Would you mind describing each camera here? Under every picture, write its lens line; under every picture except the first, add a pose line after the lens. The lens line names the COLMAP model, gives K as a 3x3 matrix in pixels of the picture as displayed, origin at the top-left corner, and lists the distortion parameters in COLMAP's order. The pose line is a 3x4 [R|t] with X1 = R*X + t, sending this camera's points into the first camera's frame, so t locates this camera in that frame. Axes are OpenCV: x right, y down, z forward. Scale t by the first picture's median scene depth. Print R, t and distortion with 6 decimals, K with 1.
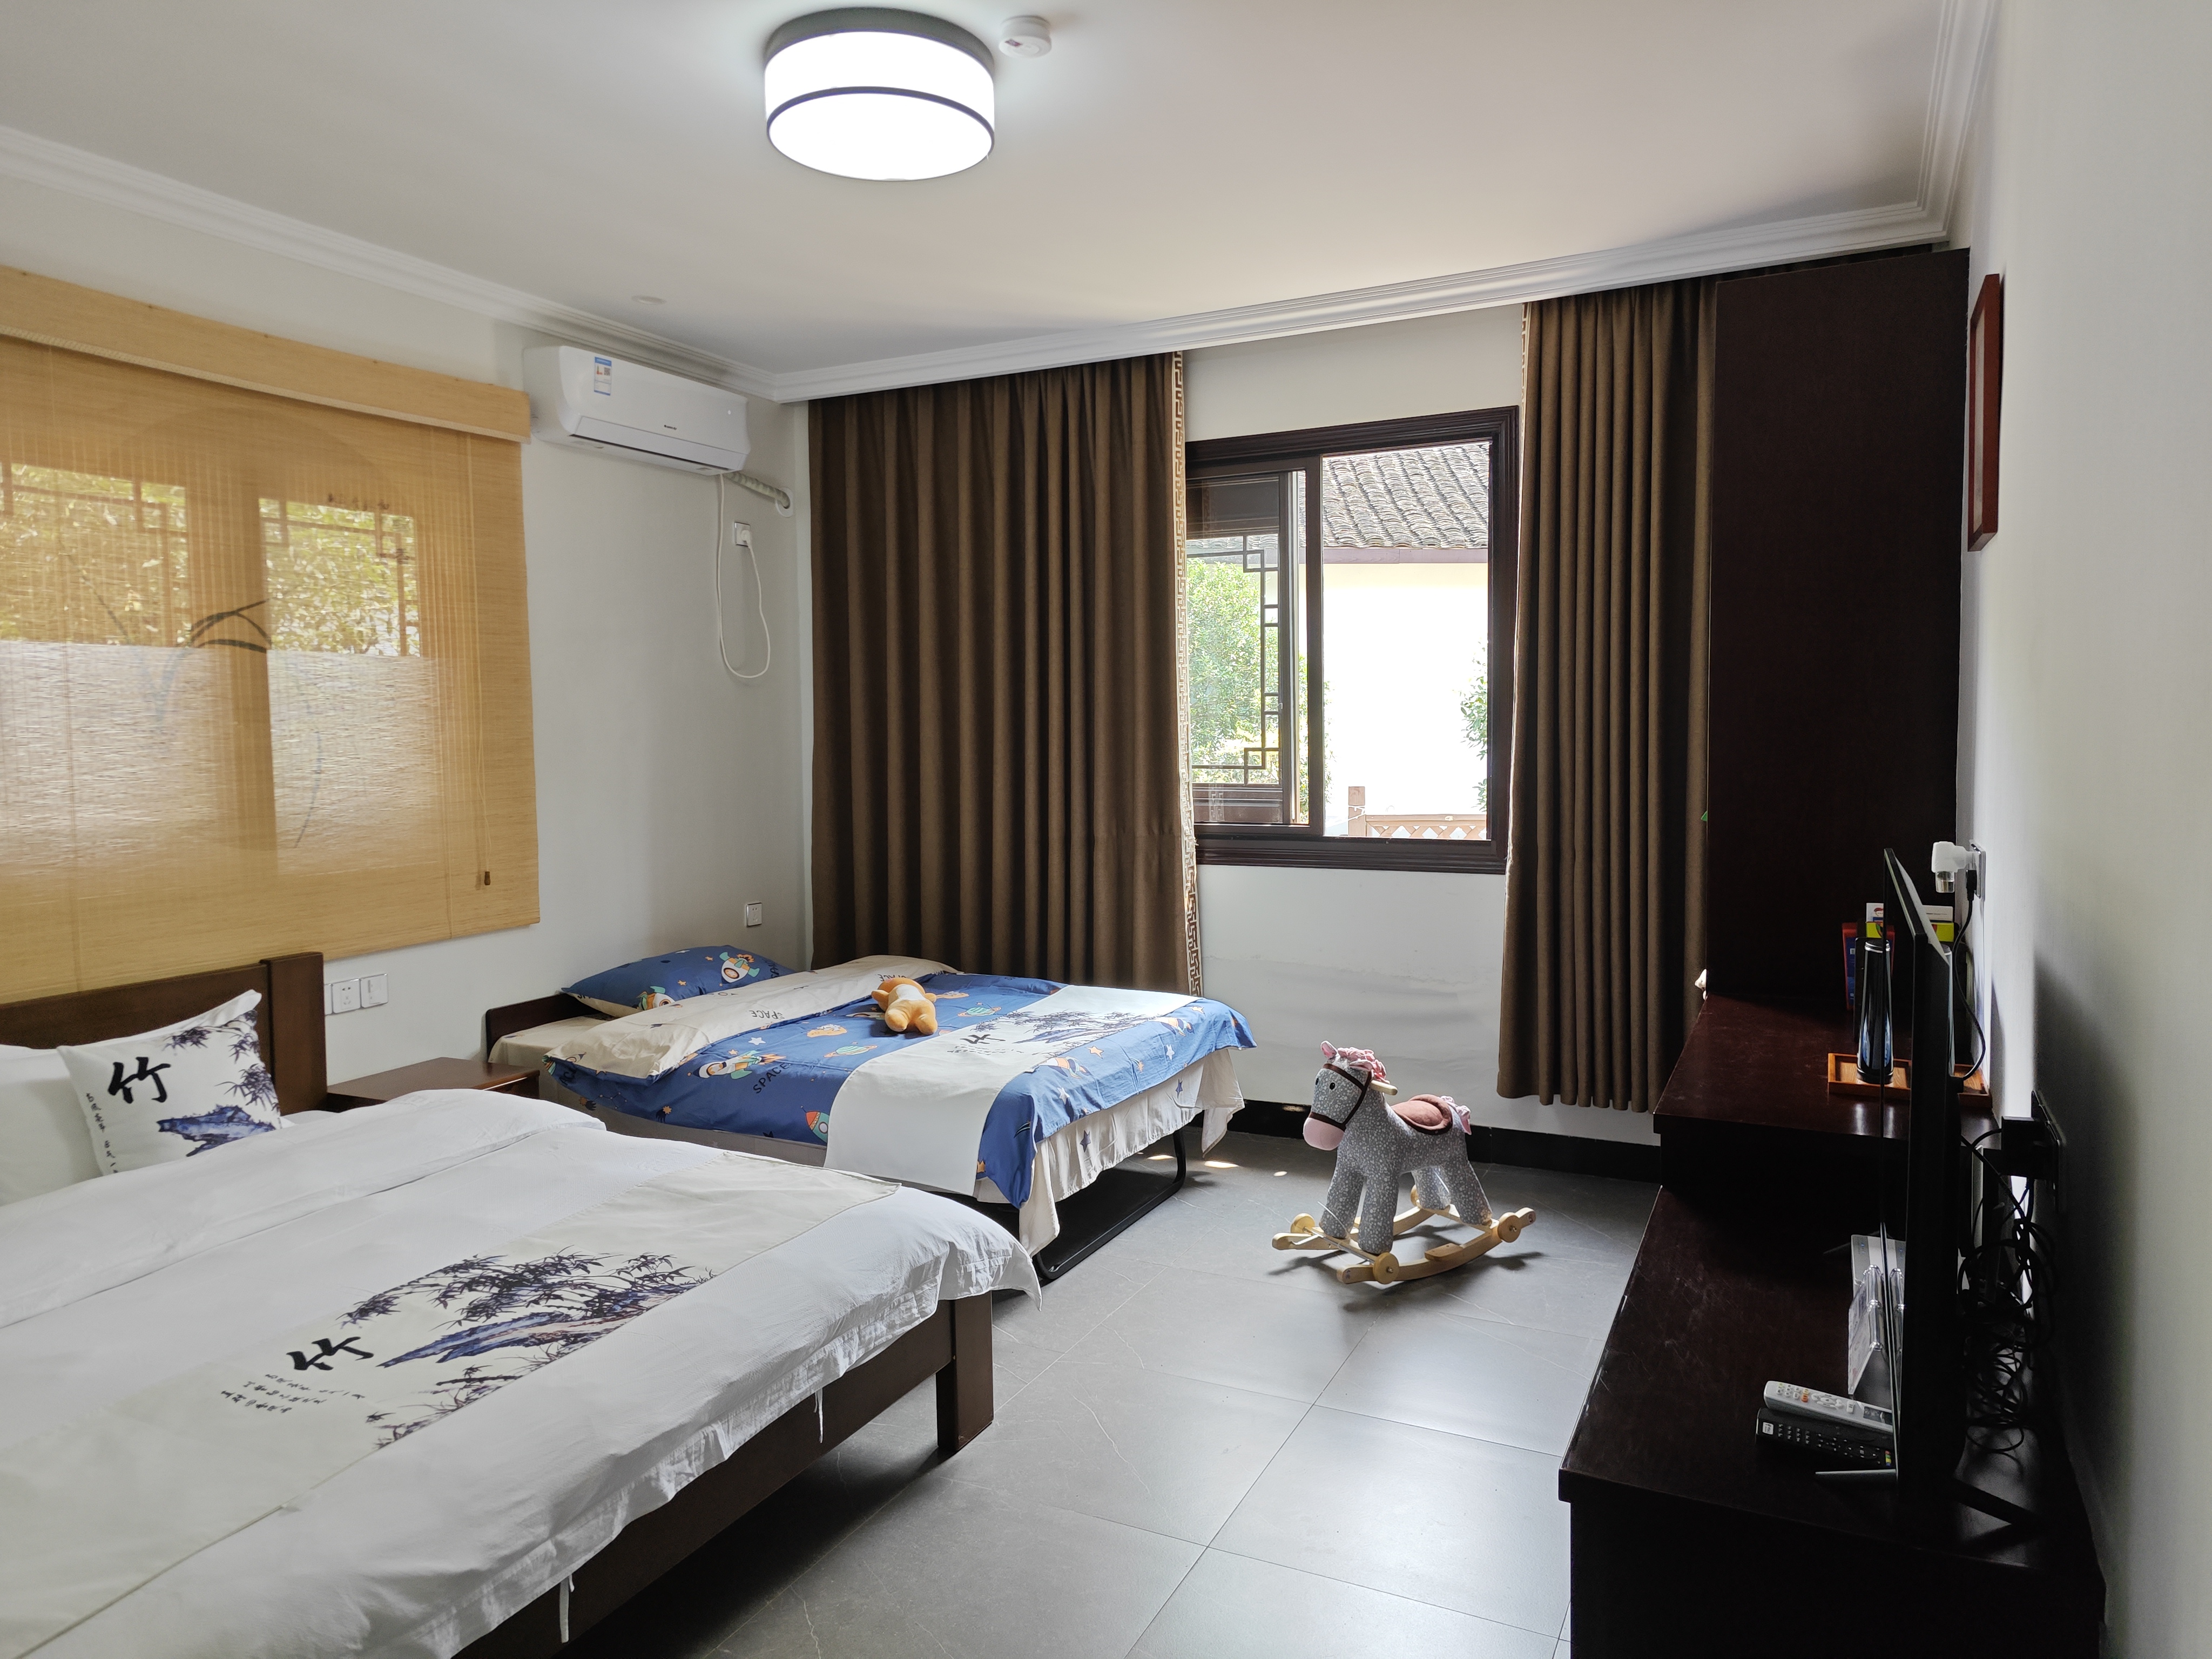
lens RADIAL K [[1482.0, 0, 1094.9], [0, 1482.0, 810.8], [0, 0, 1]] dist [0.042877, -0.024993]
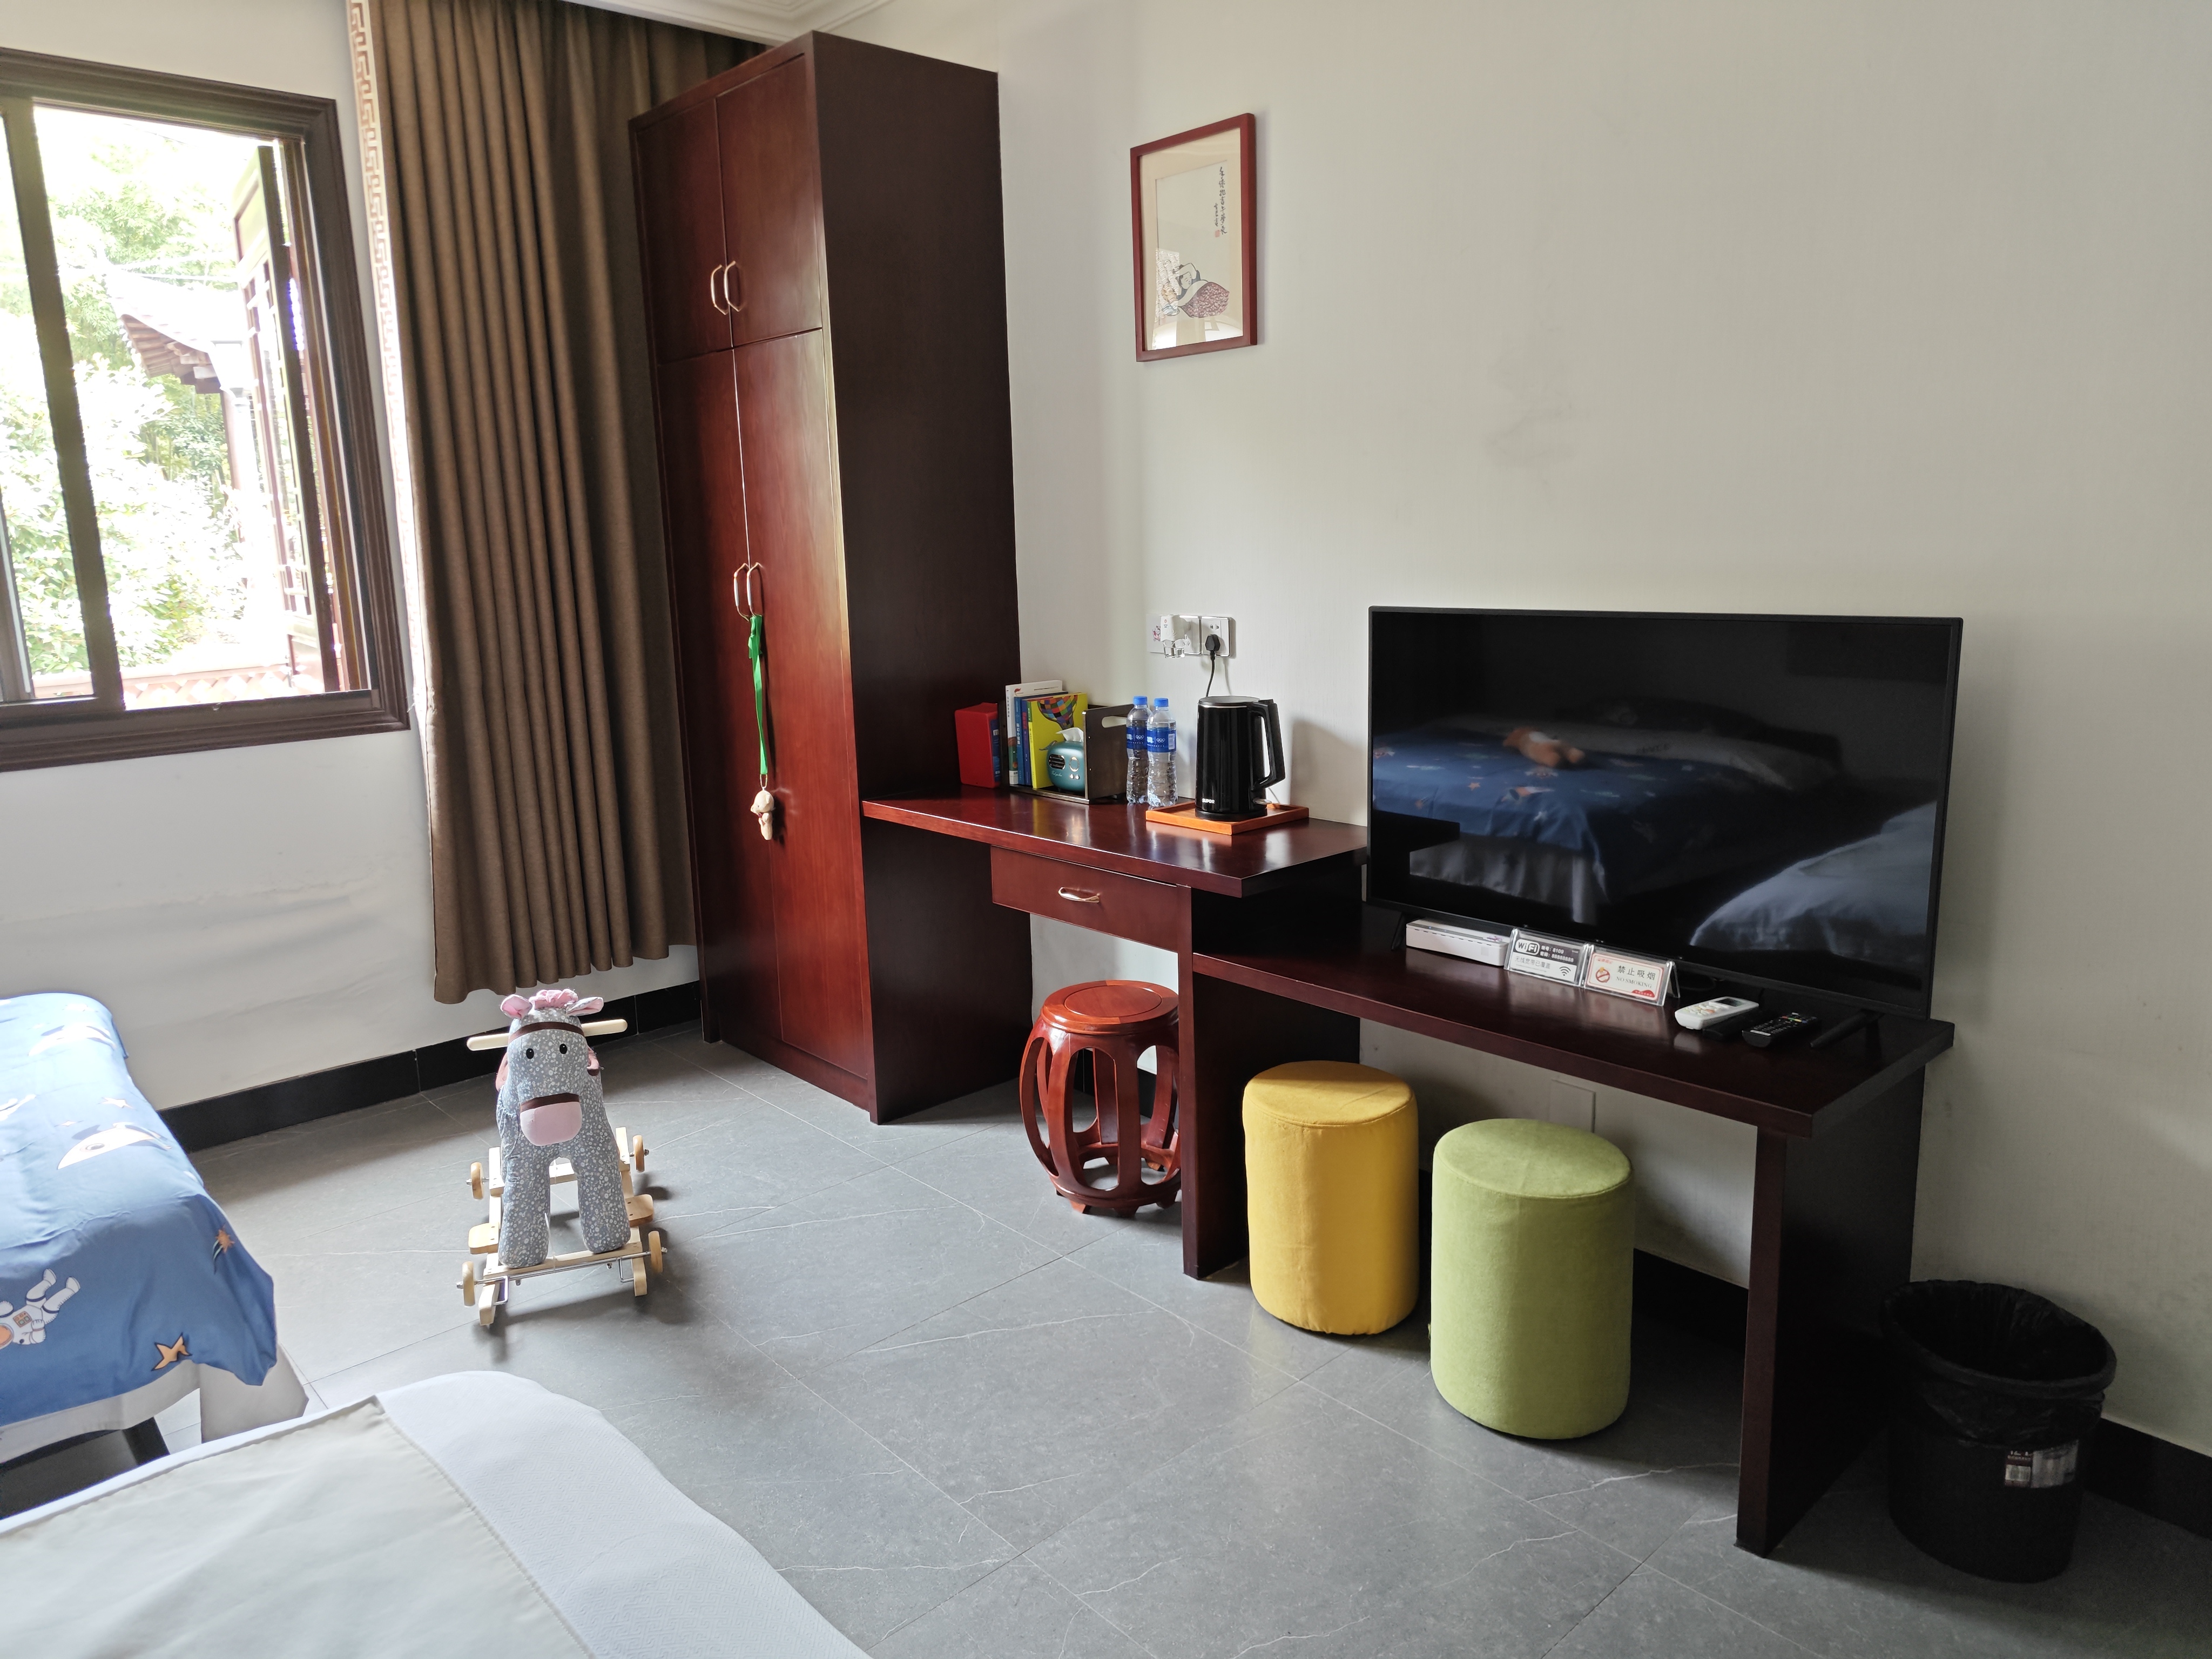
lens RADIAL K [[1482.0, 0, 1094.9], [0, 1482.0, 810.8], [0, 0, 1]] dist [0.042877, -0.024993]
pose [[0.372858, -0.171748, 0.911855, -0.318049], [0.076850, 0.985060, 0.154113, -0.009640], [-0.924700, 0.012614, 0.380487, 0.369129]]
